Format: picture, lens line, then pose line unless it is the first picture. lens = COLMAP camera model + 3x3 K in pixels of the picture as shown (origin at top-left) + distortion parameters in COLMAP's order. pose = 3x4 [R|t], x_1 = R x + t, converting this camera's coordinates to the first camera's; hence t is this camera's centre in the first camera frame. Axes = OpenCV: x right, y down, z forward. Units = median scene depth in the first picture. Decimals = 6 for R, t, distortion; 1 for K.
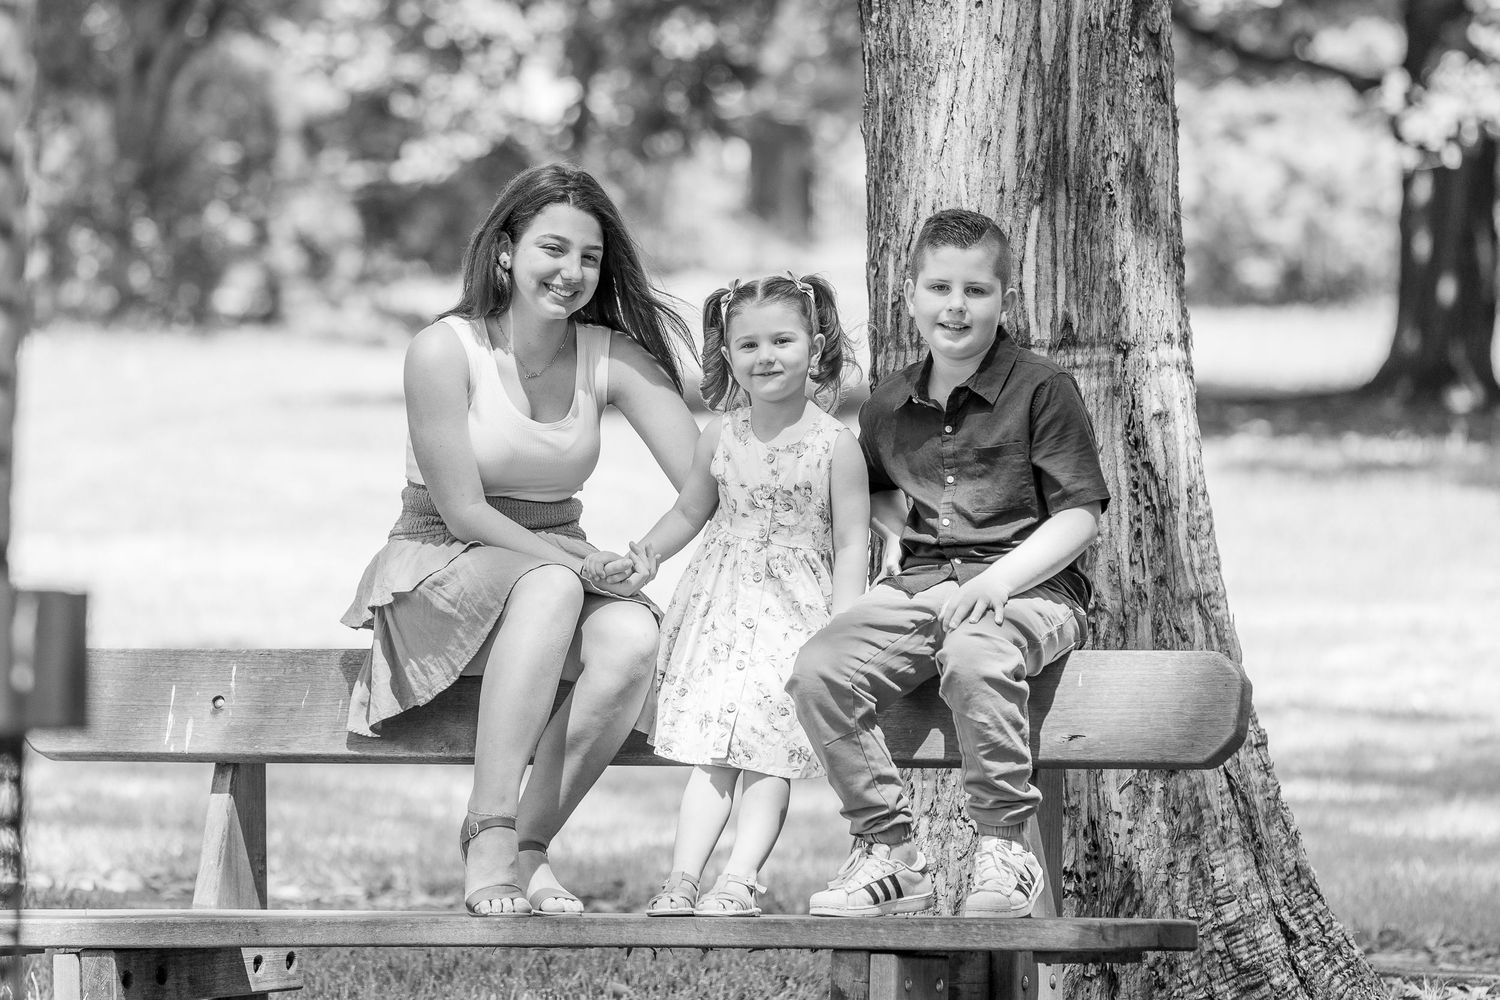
lens RADIAL K [[8782.3, 0, 749.5], [0, 8782.3, 506.7], [0, 0, 1]] dist [0.424398, 0.000000]
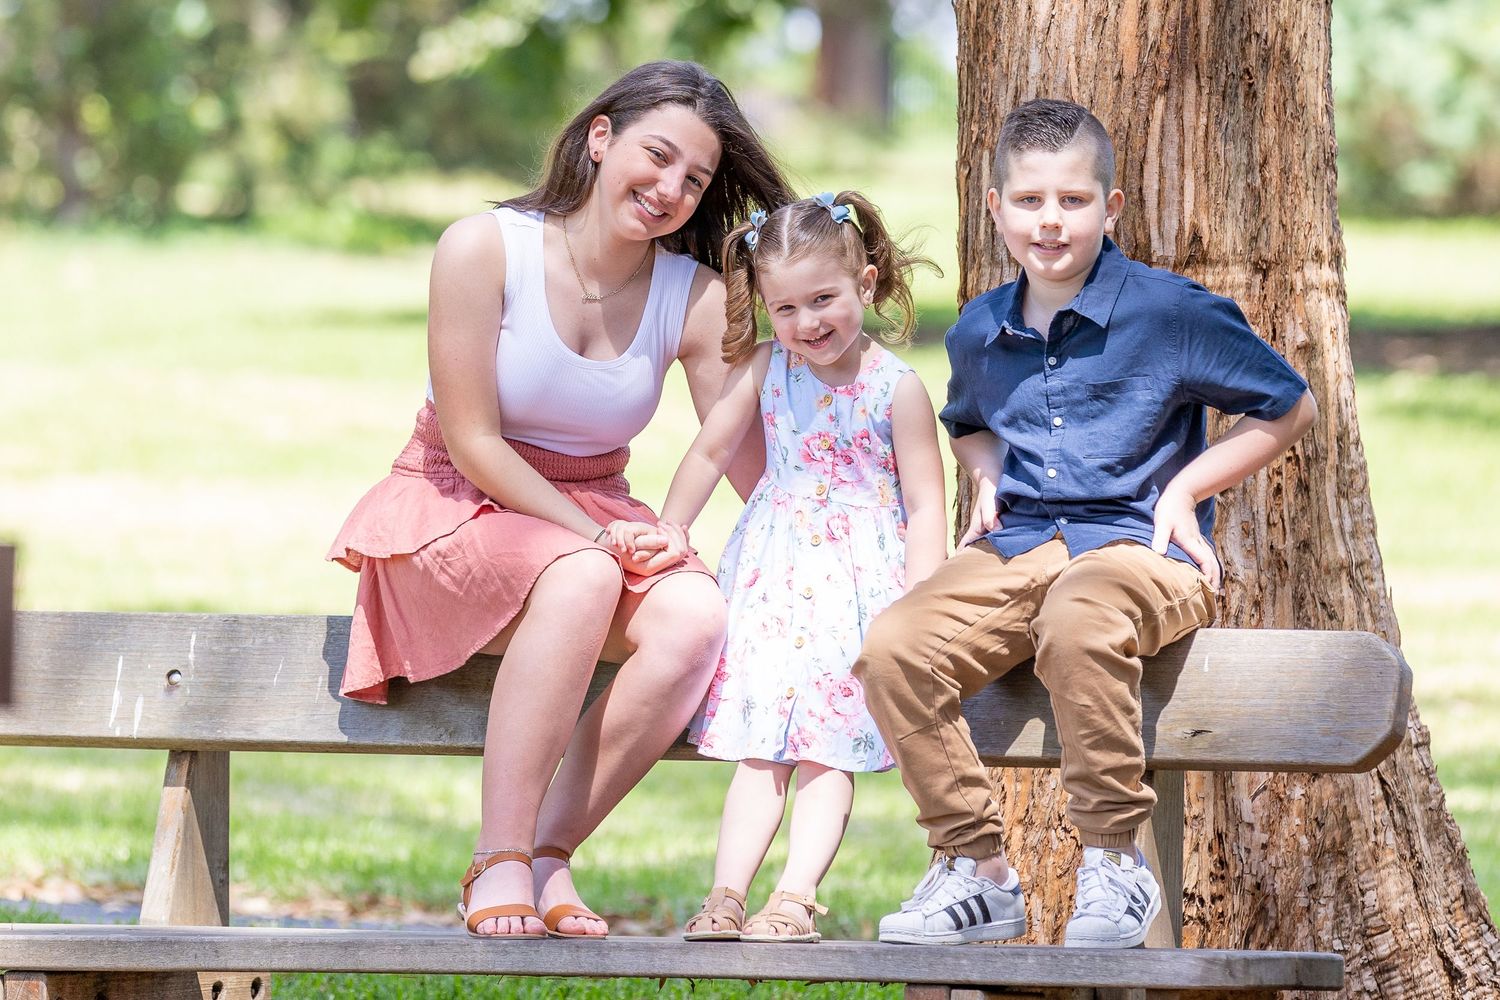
lens RADIAL K [[8782.3, 0, 751.7], [0, 8782.3, 487.5], [0, 0, 1]] dist [0.424398, 0.000000]
pose [[0.999870, 0.012626, -0.009990, 0.002581], [-0.012561, 0.999900, 0.006535, -0.001974], [0.010071, -0.006408, 0.999929, 0.164572]]
